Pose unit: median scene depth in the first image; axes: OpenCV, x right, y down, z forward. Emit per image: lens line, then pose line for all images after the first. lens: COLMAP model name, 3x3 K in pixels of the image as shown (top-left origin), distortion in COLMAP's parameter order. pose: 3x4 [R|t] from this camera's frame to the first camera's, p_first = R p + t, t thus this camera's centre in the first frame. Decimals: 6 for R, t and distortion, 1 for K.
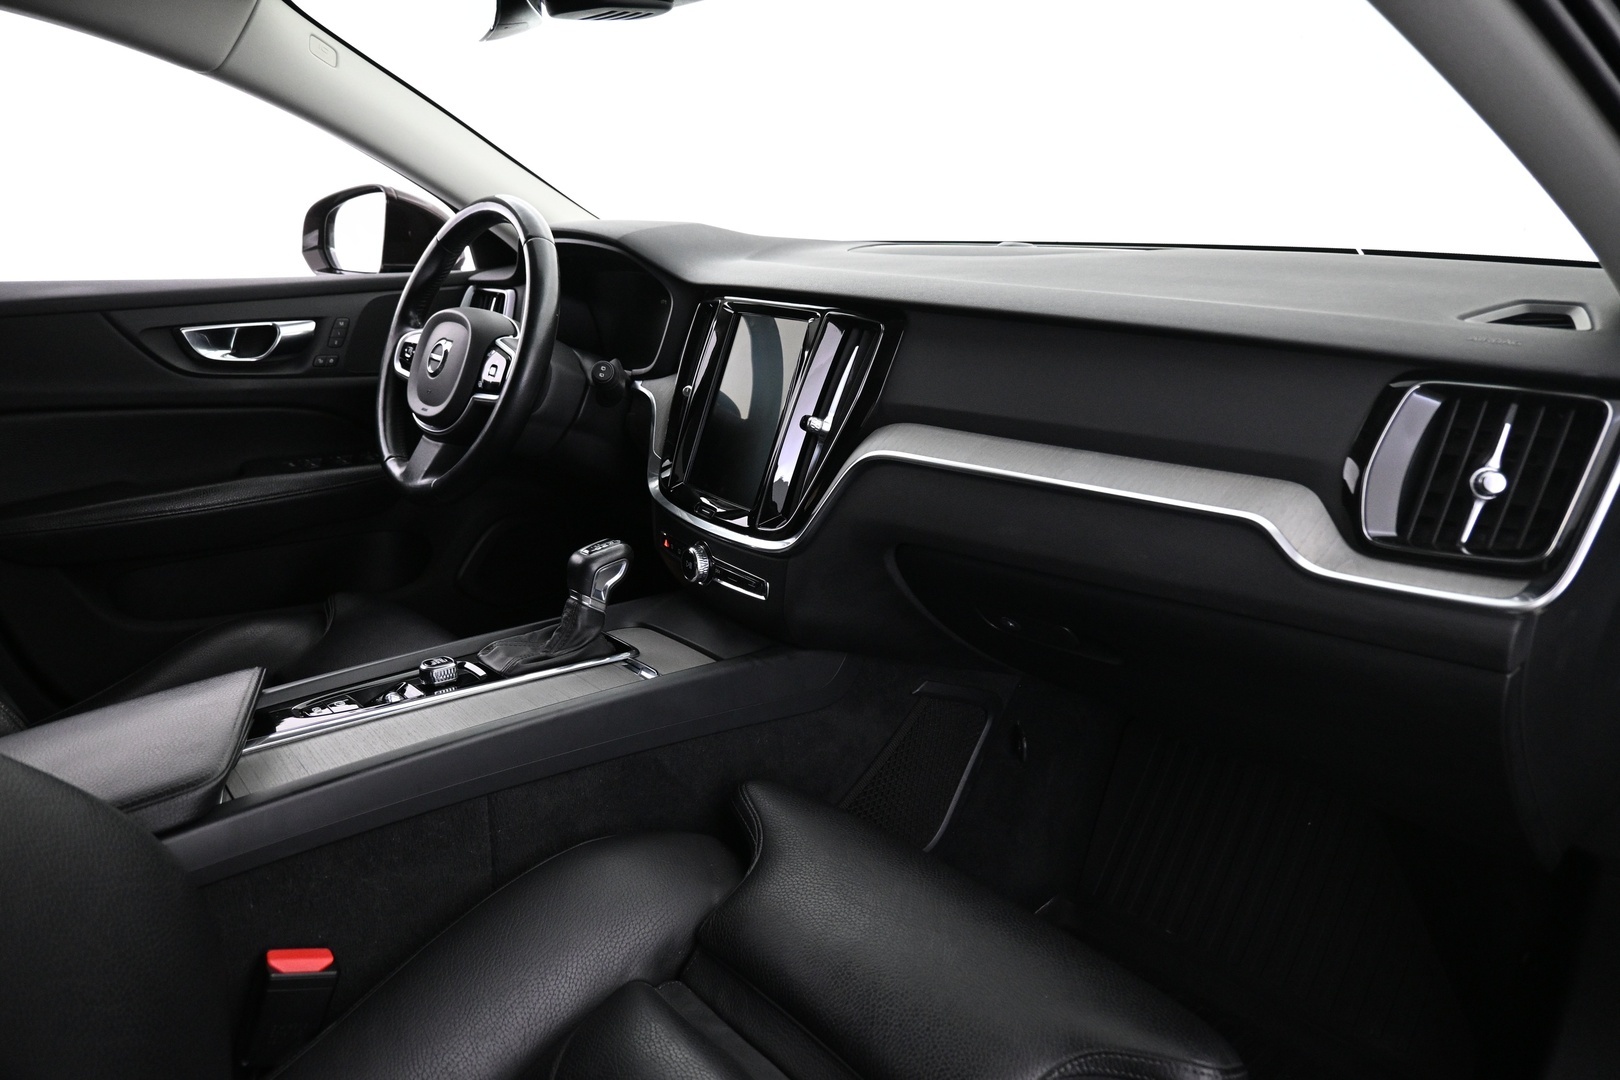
lens RADIAL K [[1114.8, 0, 813.2], [0, 1114.8, 536.0], [0, 0, 1]] dist [0.015267, -0.005779]
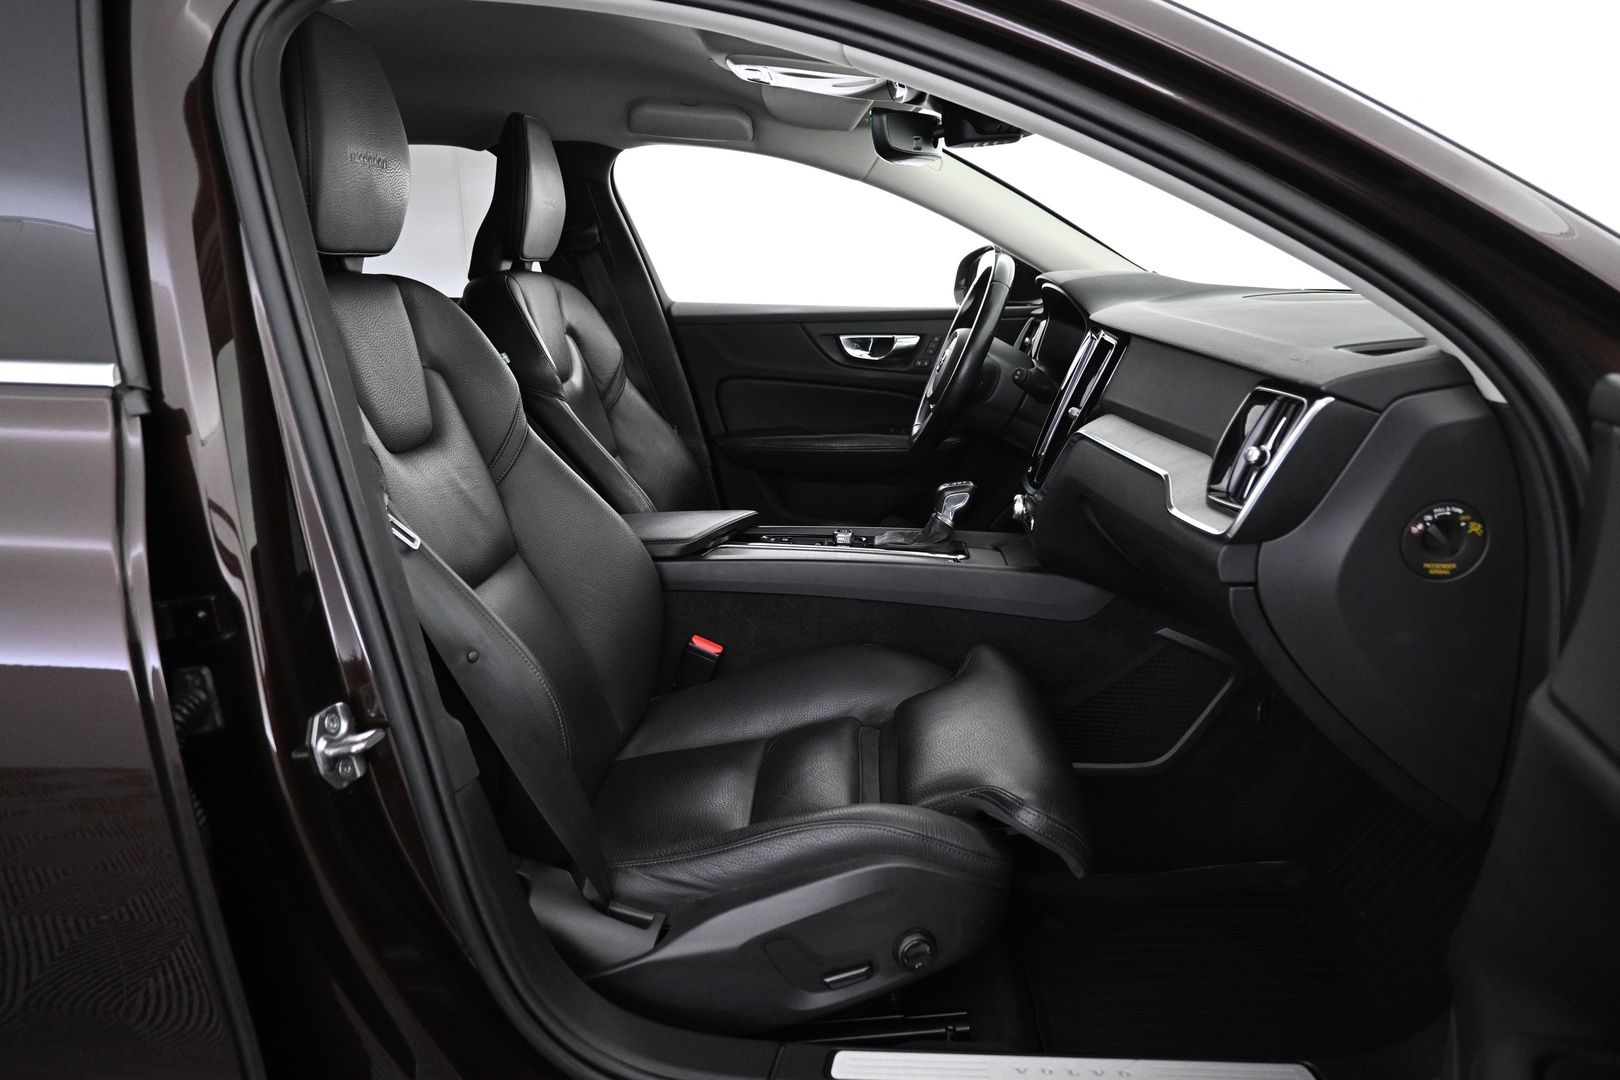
lens RADIAL K [[1114.8, 0, 806.3], [0, 1114.8, 542.1], [0, 0, 1]] dist [0.015267, -0.005779]
pose [[0.729283, 0.171296, -0.662423, 0.531251], [-0.195599, 0.979945, 0.038063, 0.054889], [0.655658, 0.101811, 0.748163, -0.205425]]
